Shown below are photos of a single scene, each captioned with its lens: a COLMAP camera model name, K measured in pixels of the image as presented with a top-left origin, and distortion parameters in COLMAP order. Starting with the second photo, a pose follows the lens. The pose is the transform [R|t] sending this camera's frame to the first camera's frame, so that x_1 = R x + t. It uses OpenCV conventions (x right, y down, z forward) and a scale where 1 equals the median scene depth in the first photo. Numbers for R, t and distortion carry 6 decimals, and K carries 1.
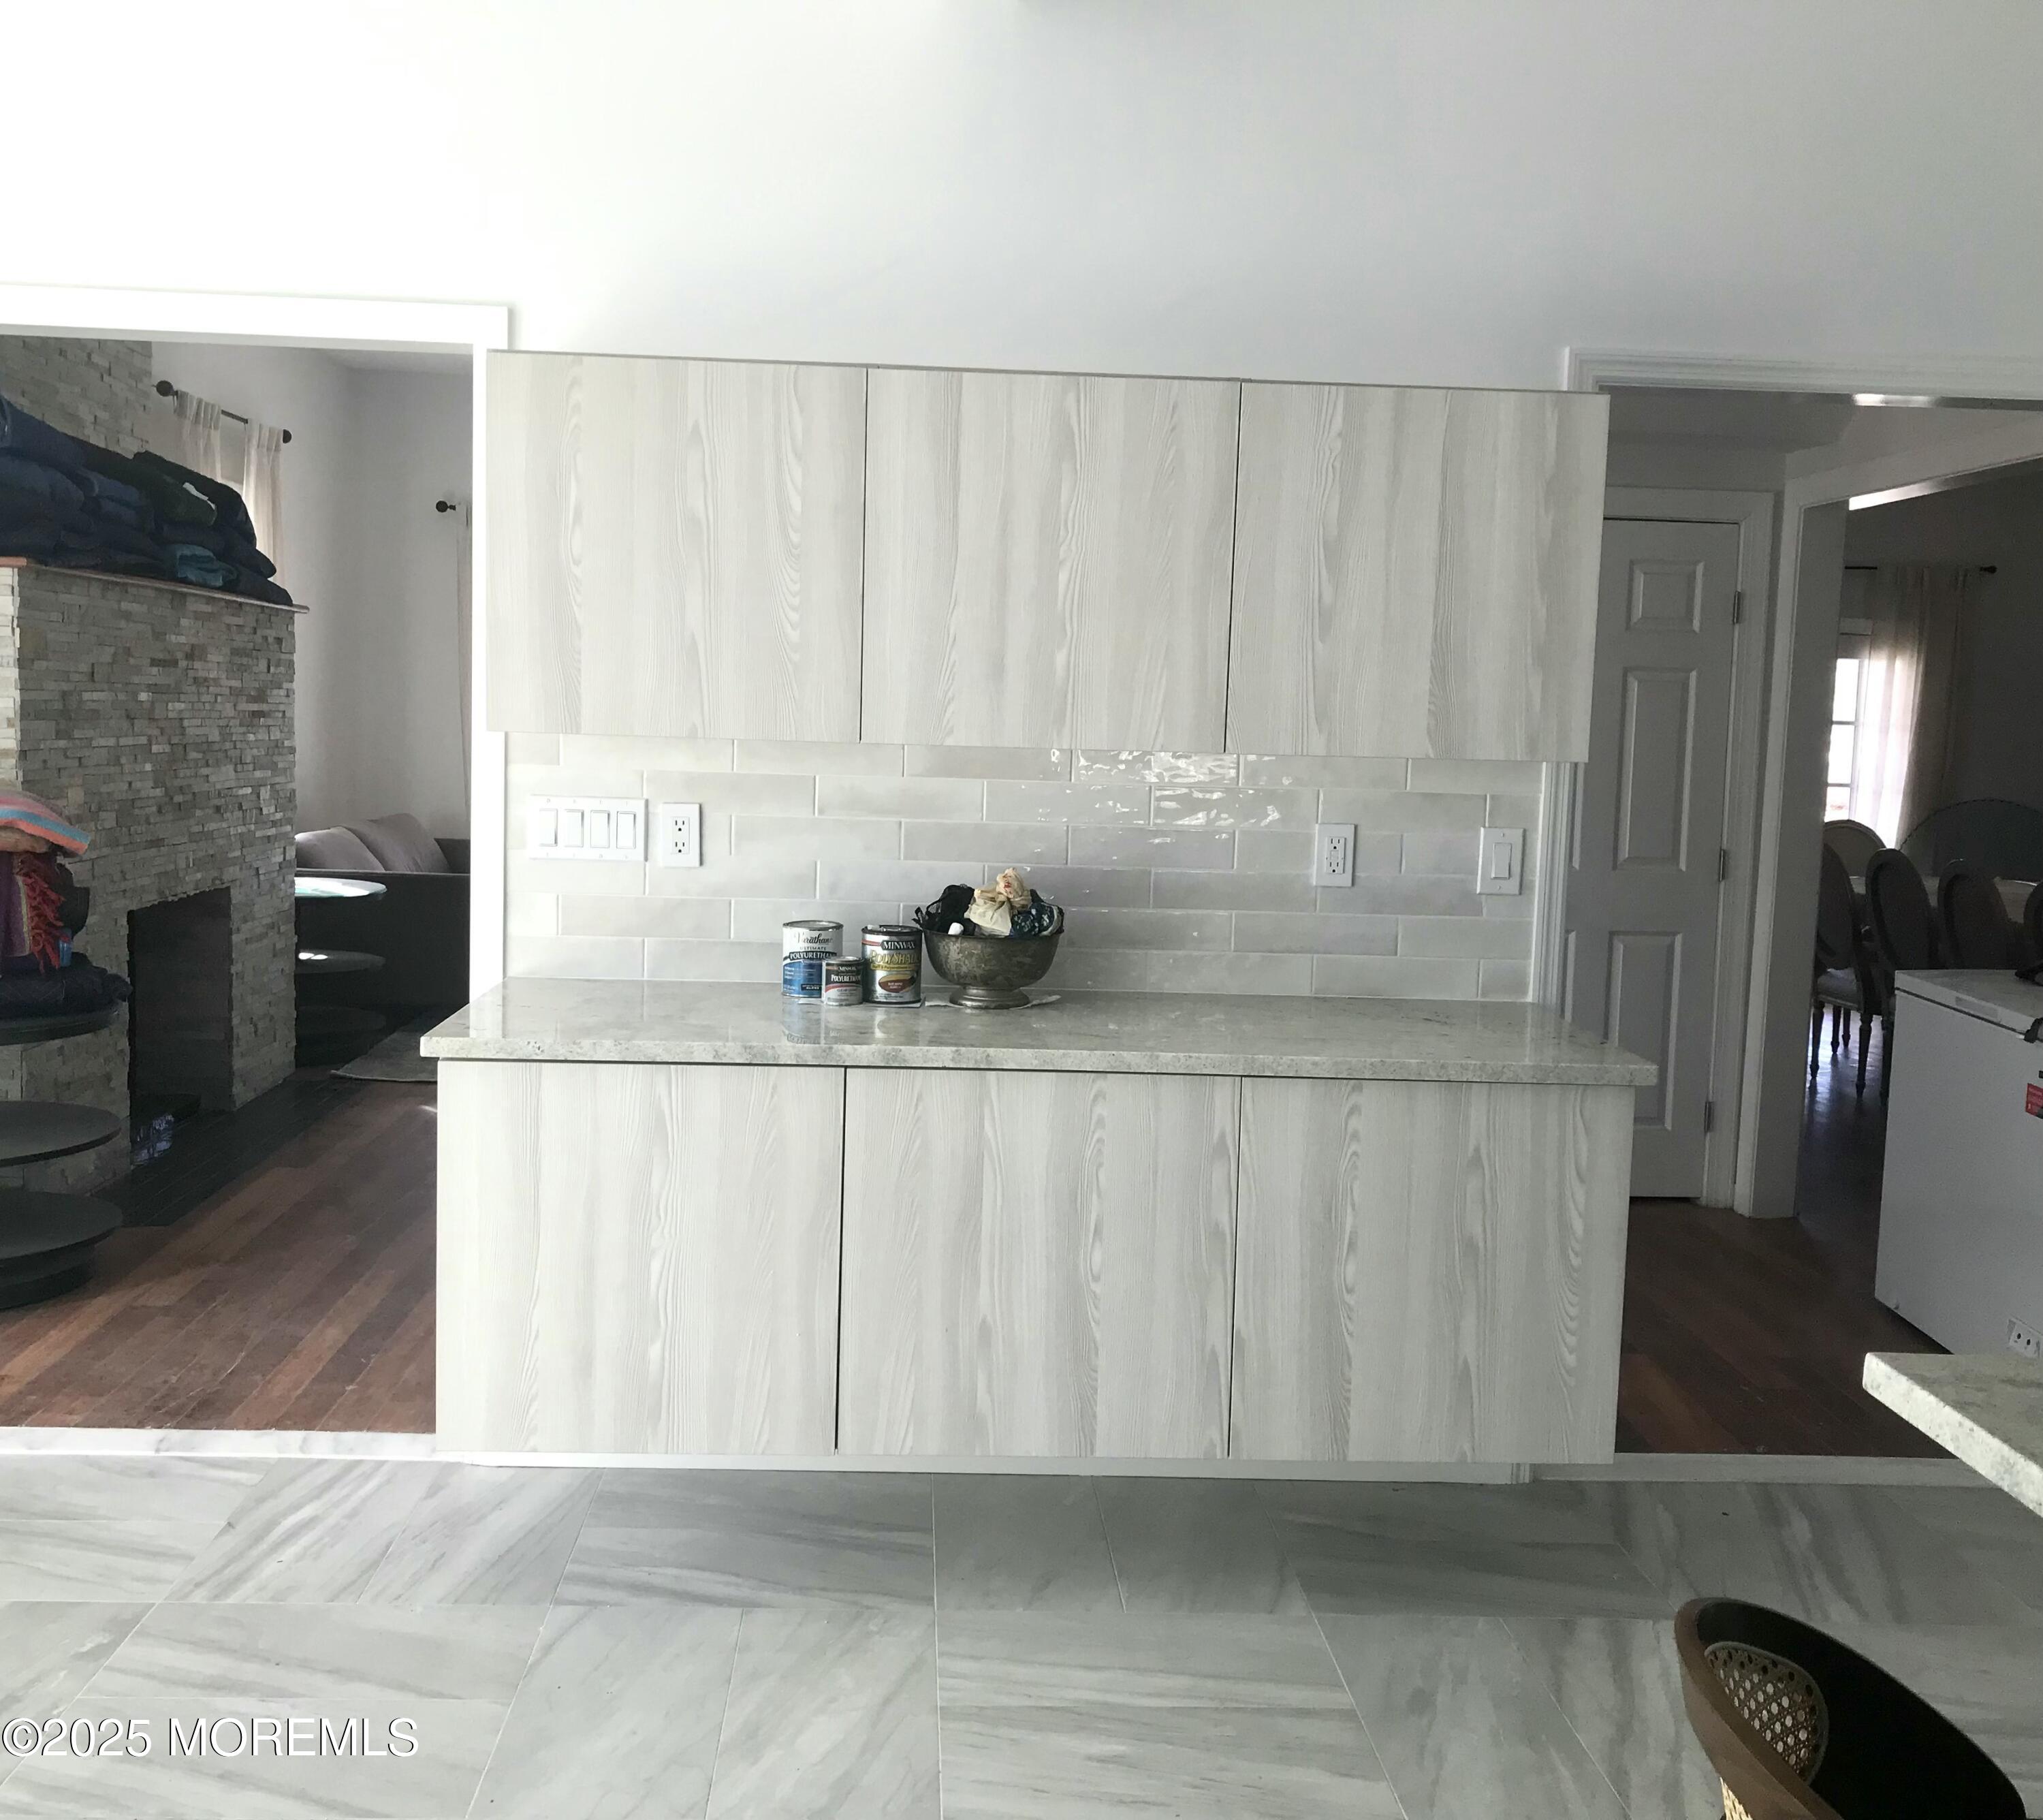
lens RADIAL K [[1934.2, 0, 1019.1], [0, 1934.2, 908.9], [0, 0, 1]] dist [-0.005003, 0.000000]
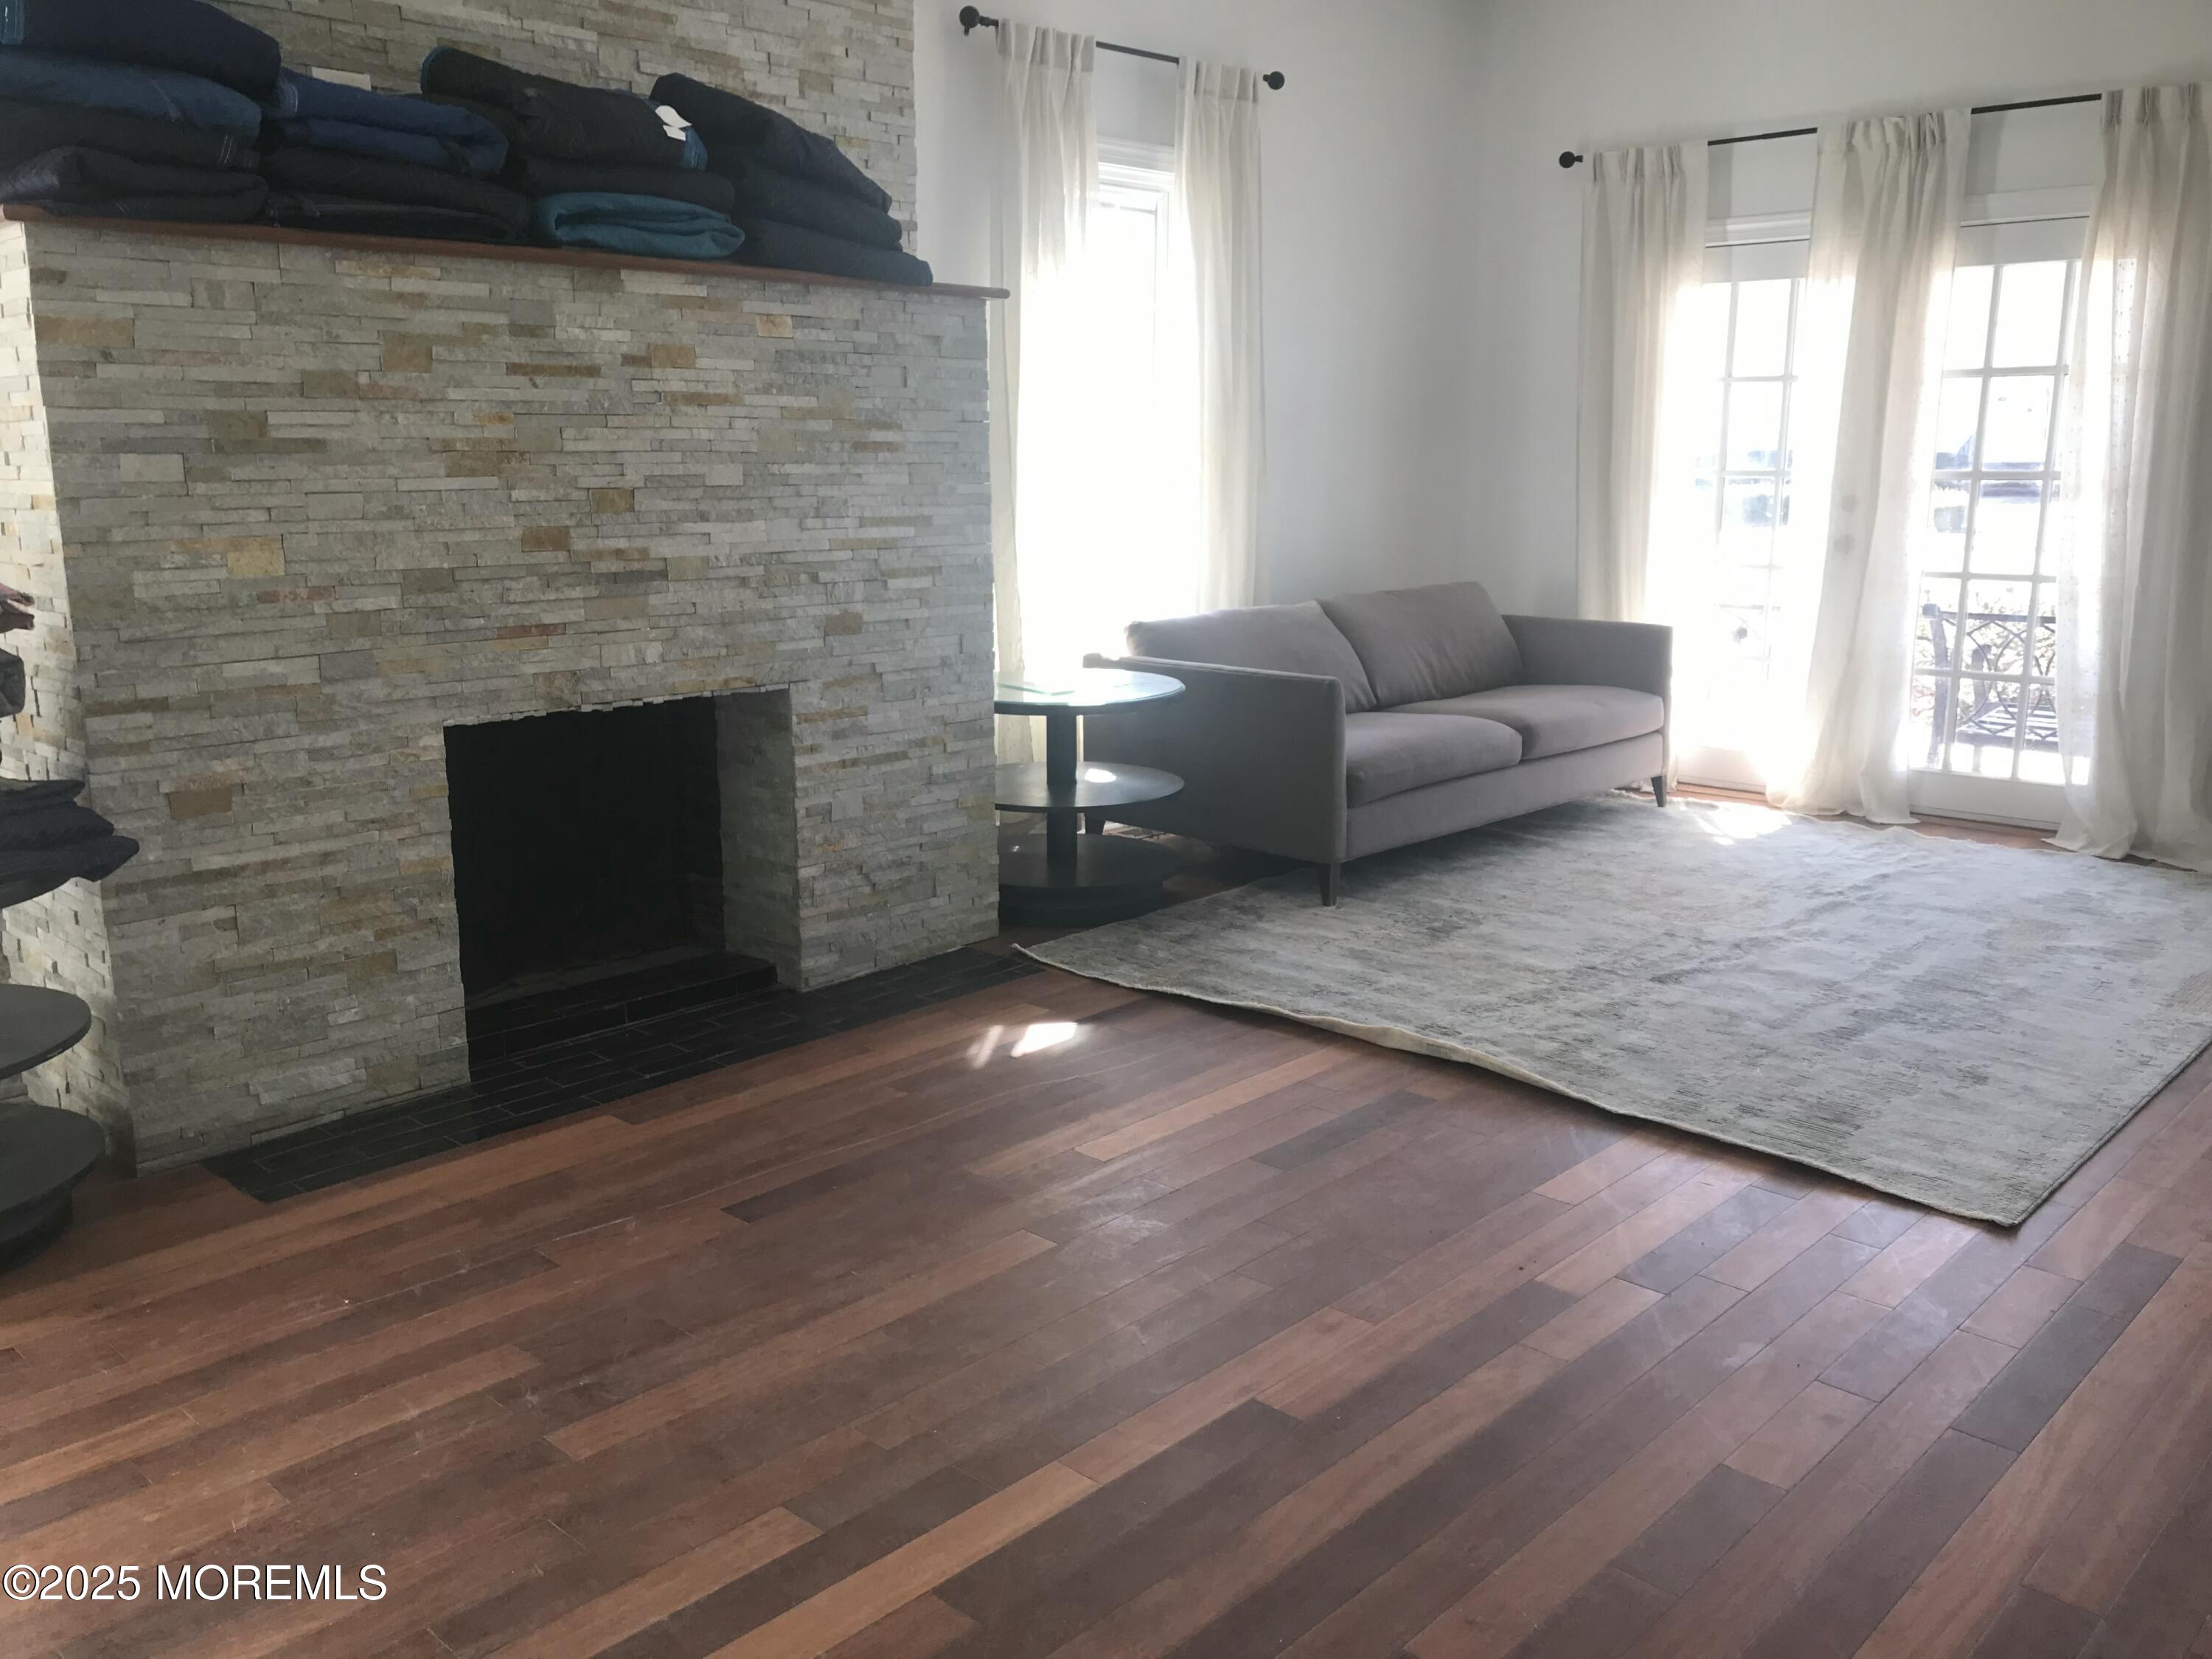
lens RADIAL K [[1833.4, 0, 1108.4], [0, 1833.4, 825.4], [0, 0, 1]] dist [0.042786, -0.031413]
pose [[0.699457, 0.112197, -0.705813, 0.164039], [-0.047016, 0.992685, 0.111206, -0.042175], [0.713126, -0.044599, 0.699615, 0.590368]]
